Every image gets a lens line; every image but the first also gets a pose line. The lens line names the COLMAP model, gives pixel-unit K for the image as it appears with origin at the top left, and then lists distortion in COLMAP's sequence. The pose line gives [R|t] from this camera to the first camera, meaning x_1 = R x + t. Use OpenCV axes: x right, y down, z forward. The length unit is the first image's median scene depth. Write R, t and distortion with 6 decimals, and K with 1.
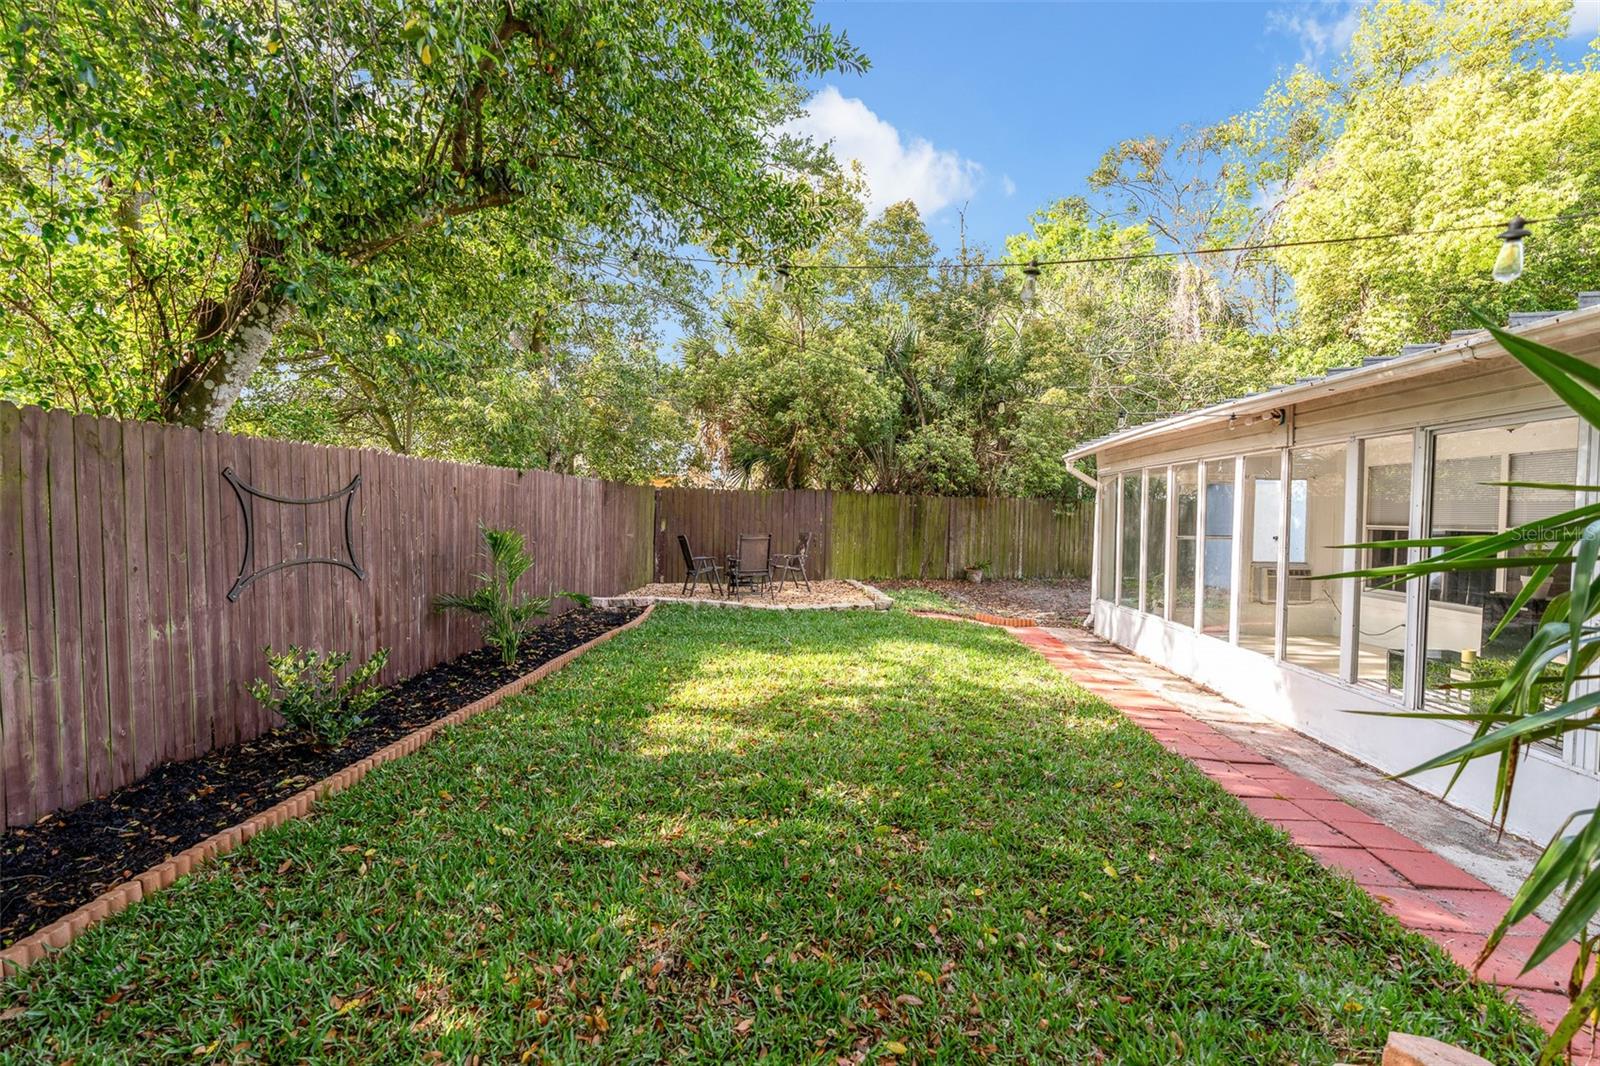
lens RADIAL K [[734.9, 0, 793.6], [0, 734.9, 525.7], [0, 0, 1]] dist [0.003724, -0.000376]
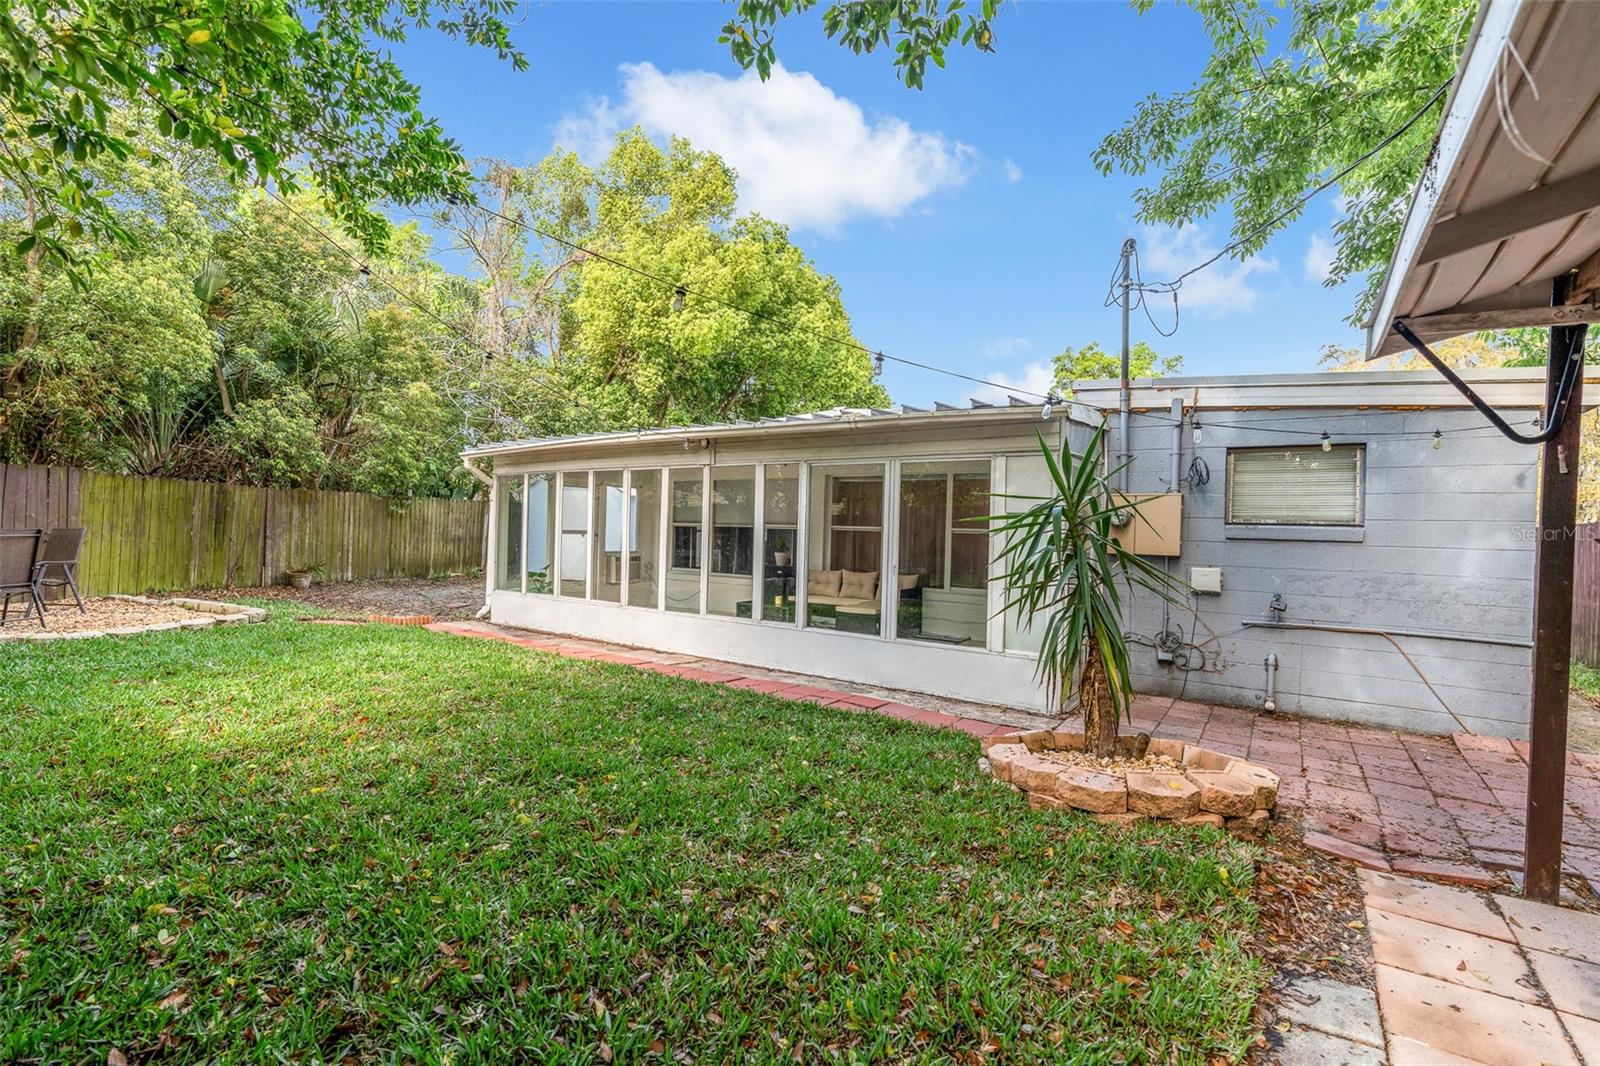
lens RADIAL K [[734.9, 0, 803.4], [0, 734.9, 529.2], [0, 0, 1]] dist [0.003724, -0.000376]
pose [[0.510254, 0.001897, 0.860022, -0.246726], [-0.002070, 0.999997, -0.000977, 0.009514], [-0.860022, -0.001281, 0.510256, 0.057980]]
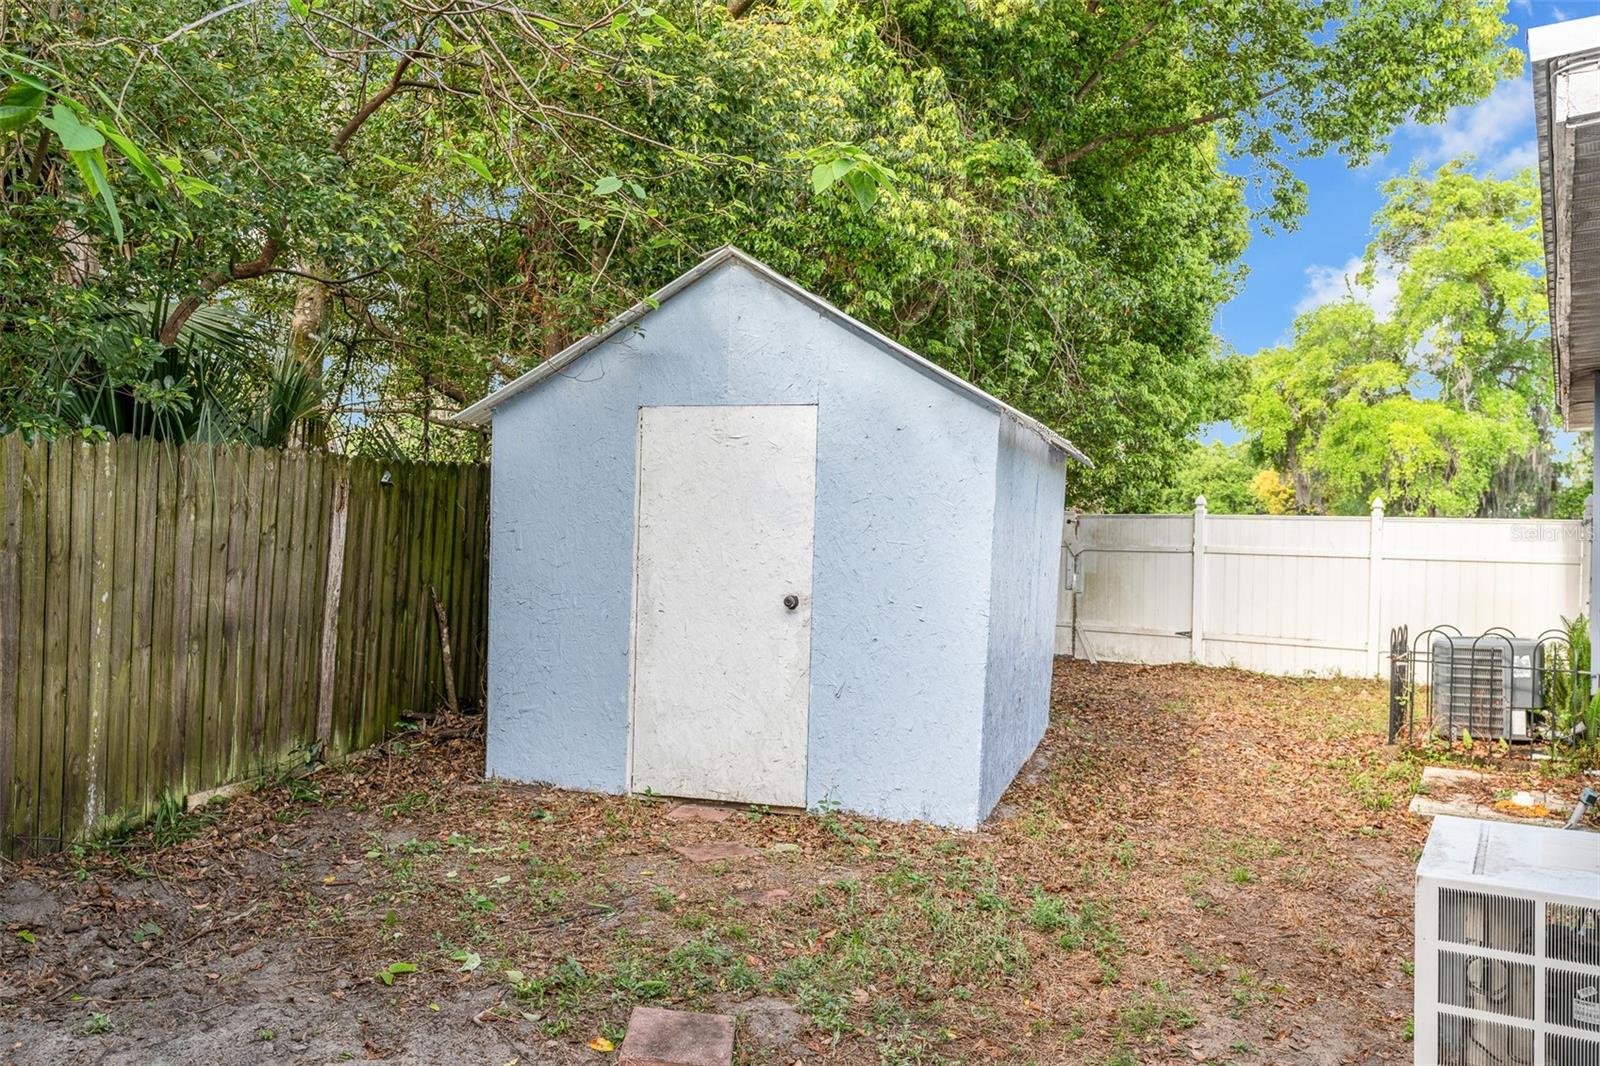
lens RADIAL K [[1196.2, 0, 806.6], [0, 1196.2, 532.5], [0, 0, 1]] dist [0.002235, 0.001863]
pose [[0.448256, -0.008986, 0.893860, 0.291575], [0.002430, 0.999958, 0.008834, -0.014996], [-0.893902, -0.001788, 0.448259, 0.903500]]
